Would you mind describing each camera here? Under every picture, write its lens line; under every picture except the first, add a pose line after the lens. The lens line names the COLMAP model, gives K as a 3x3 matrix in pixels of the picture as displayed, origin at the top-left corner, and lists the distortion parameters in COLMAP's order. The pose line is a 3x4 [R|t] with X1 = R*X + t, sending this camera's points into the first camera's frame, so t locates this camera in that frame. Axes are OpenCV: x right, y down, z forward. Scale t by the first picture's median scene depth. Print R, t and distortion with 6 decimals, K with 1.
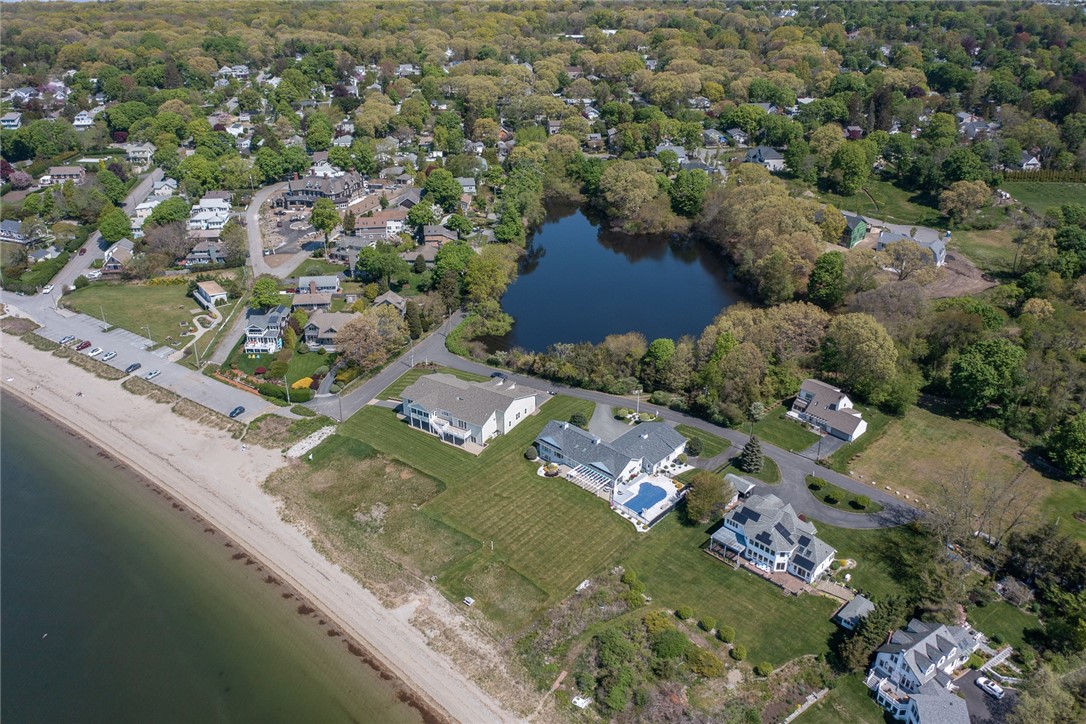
lens RADIAL K [[852.2, 0, 543.0], [0, 852.2, 362.0], [0, 0, 1]] dist [-0.024376, 0.001056]
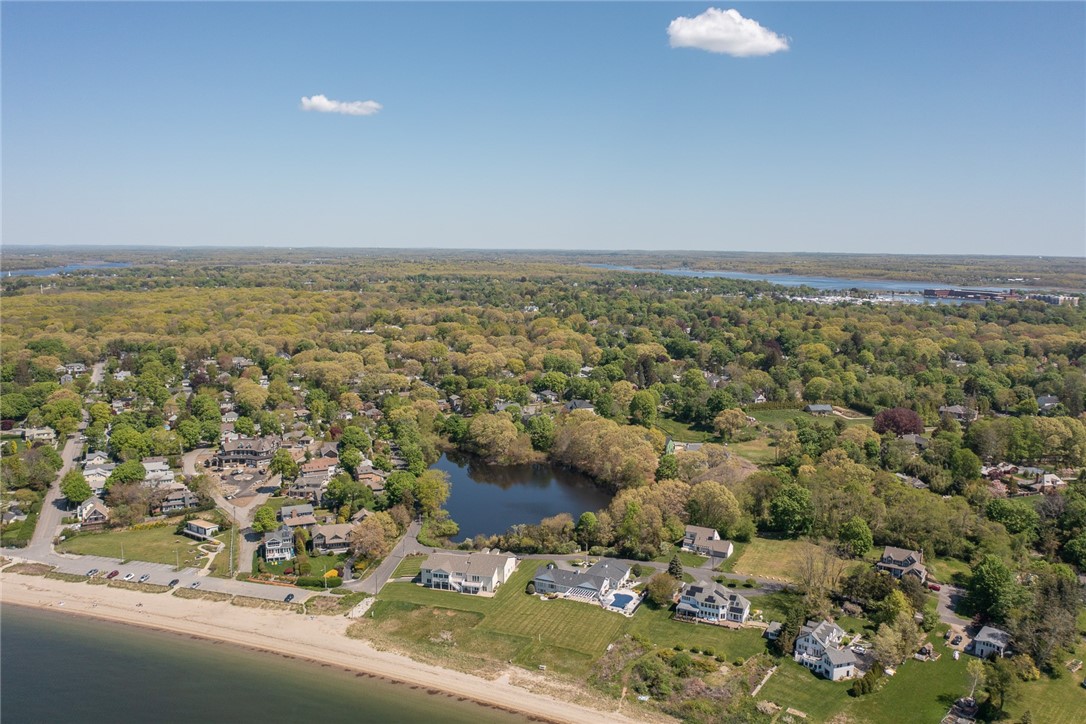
lens RADIAL K [[852.2, 0, 543.0], [0, 852.2, 362.0], [0, 0, 1]] dist [-0.024376, 0.001056]
pose [[0.950260, -0.041228, 0.308718, -0.377835], [0.140134, 0.941801, -0.305571, 0.168310], [-0.278153, 0.333633, 0.900733, -0.371862]]
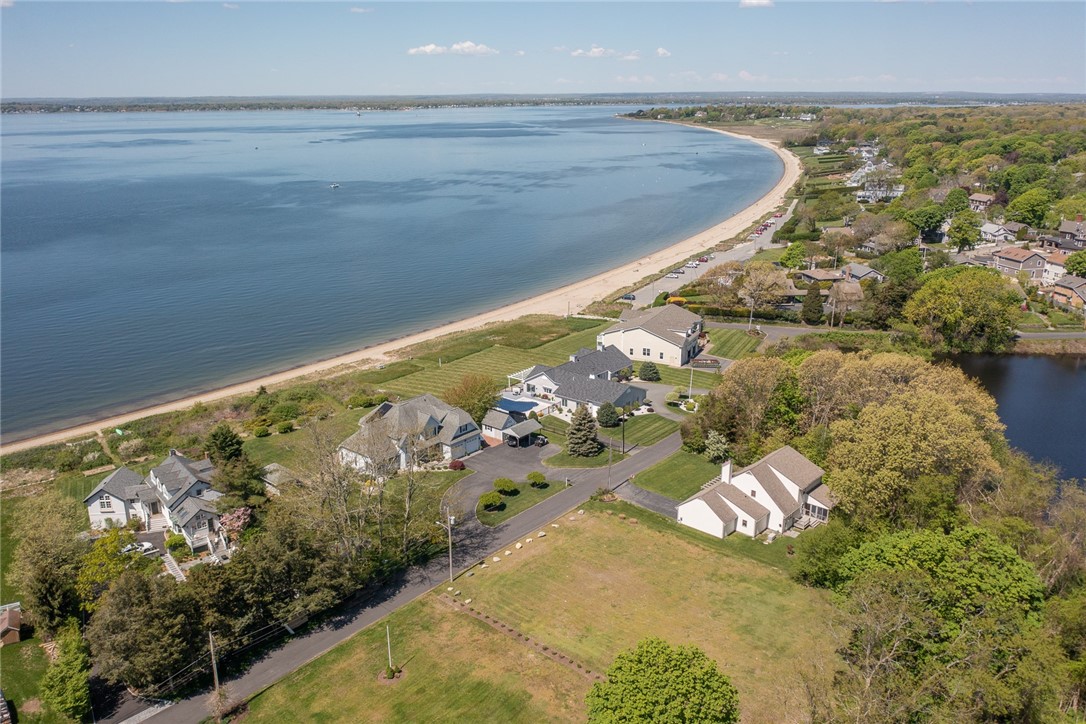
lens RADIAL K [[852.2, 0, 543.0], [0, 852.2, 362.0], [0, 0, 1]] dist [-0.024376, 0.001056]
pose [[0.076203, 0.291215, -0.953618, 0.806876], [-0.448087, 0.864385, 0.228159, -0.083305], [0.890736, 0.409917, 0.196358, 0.697563]]
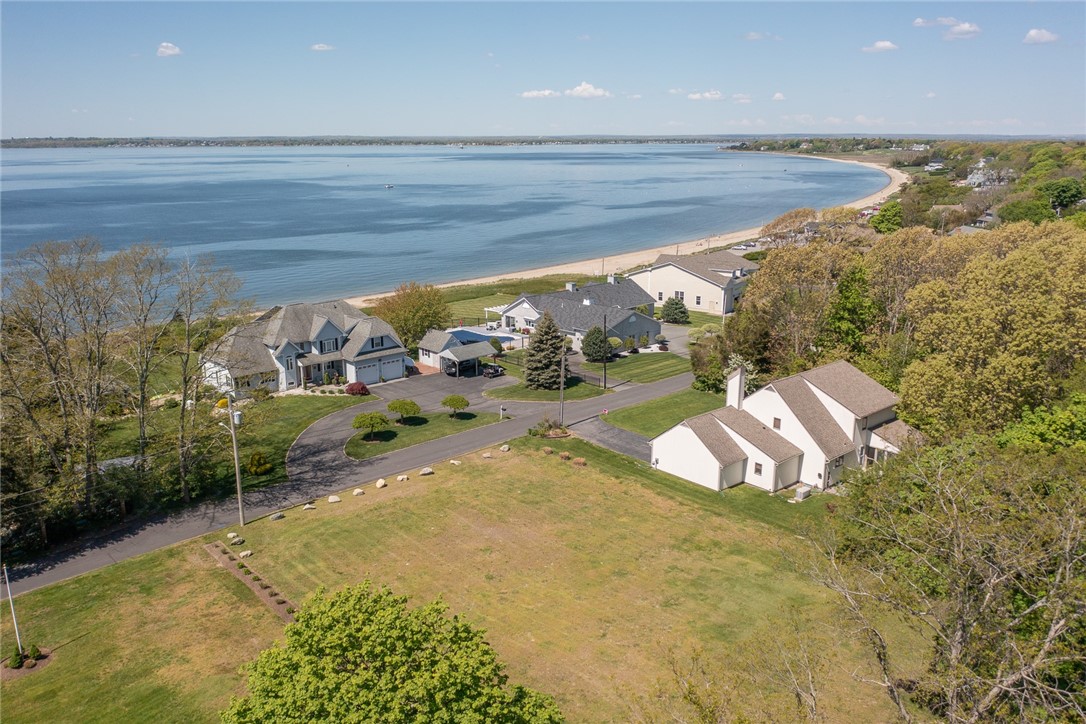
lens RADIAL K [[852.2, 0, 543.0], [0, 852.2, 362.0], [0, 0, 1]] dist [-0.024376, 0.001056]
pose [[-0.043209, 0.248776, -0.967597, 0.644136], [-0.451806, 0.858942, 0.241016, -0.007728], [0.891069, 0.447581, 0.075285, 0.838660]]
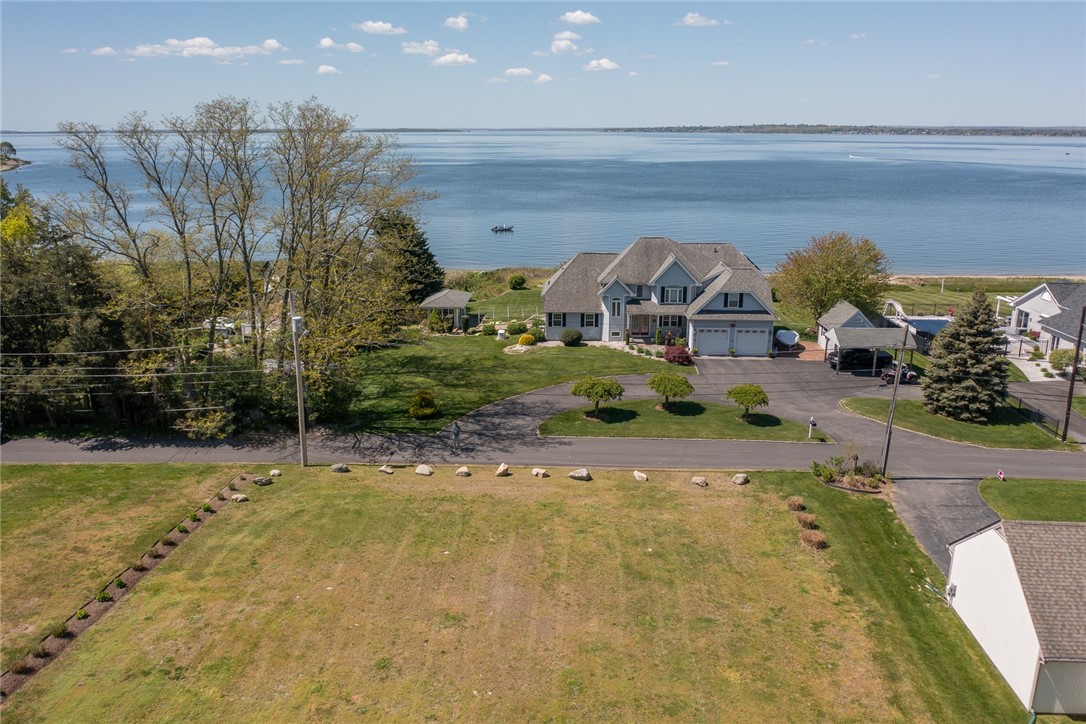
lens RADIAL K [[852.2, 0, 543.0], [0, 852.2, 362.0], [0, 0, 1]] dist [-0.024376, 0.001056]
pose [[-0.736708, 0.173202, -0.653653, 0.481556], [-0.311703, 0.770839, 0.555562, -0.009195], [0.600086, 0.613033, -0.513895, 0.928254]]
